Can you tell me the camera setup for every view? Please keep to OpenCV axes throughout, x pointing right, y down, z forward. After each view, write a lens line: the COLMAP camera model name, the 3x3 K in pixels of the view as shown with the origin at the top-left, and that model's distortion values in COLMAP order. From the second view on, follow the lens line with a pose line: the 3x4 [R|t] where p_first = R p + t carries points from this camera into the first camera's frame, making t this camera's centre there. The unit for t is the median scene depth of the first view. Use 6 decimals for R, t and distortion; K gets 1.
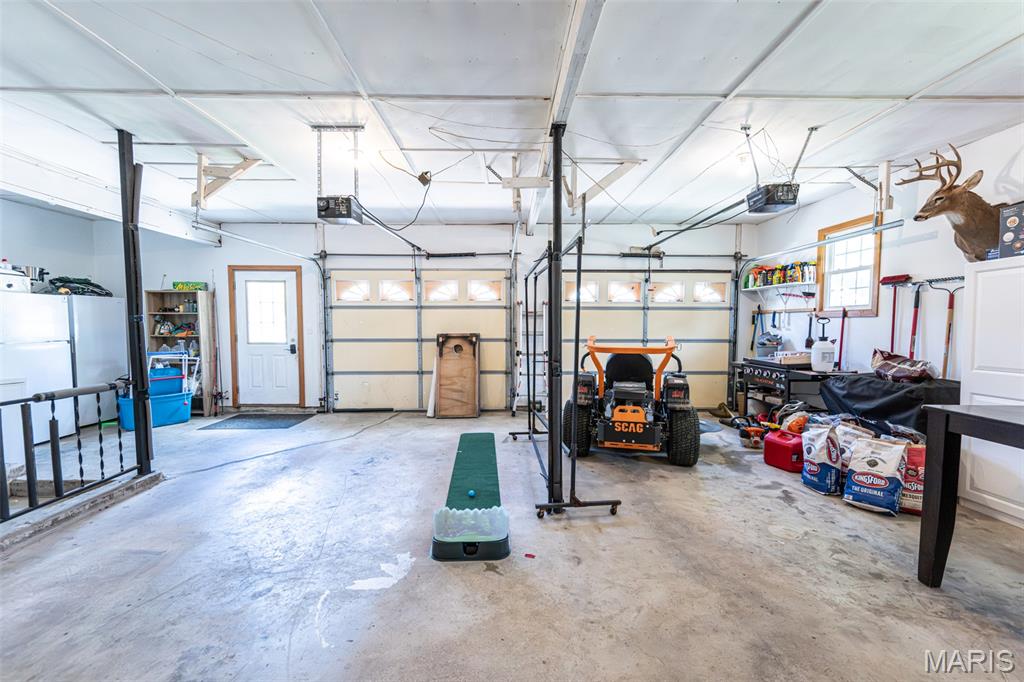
lens RADIAL K [[400.5, 0, 508.7], [0, 400.5, 345.3], [0, 0, 1]] dist [0.000787, -0.000677]
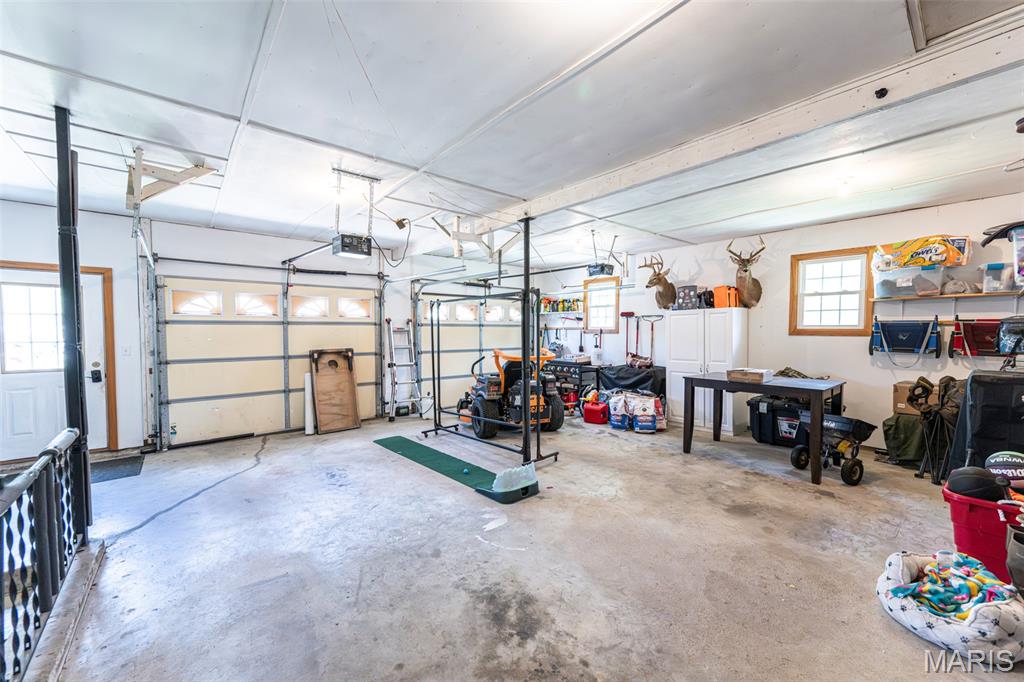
lens RADIAL K [[400.5, 0, 508.7], [0, 400.5, 345.3], [0, 0, 1]] dist [0.000787, -0.000677]
pose [[0.785180, -0.024486, 0.618784, -0.506580], [0.034095, 0.999412, -0.003715, -0.025432], [-0.618329, 0.024015, 0.785553, -0.095167]]
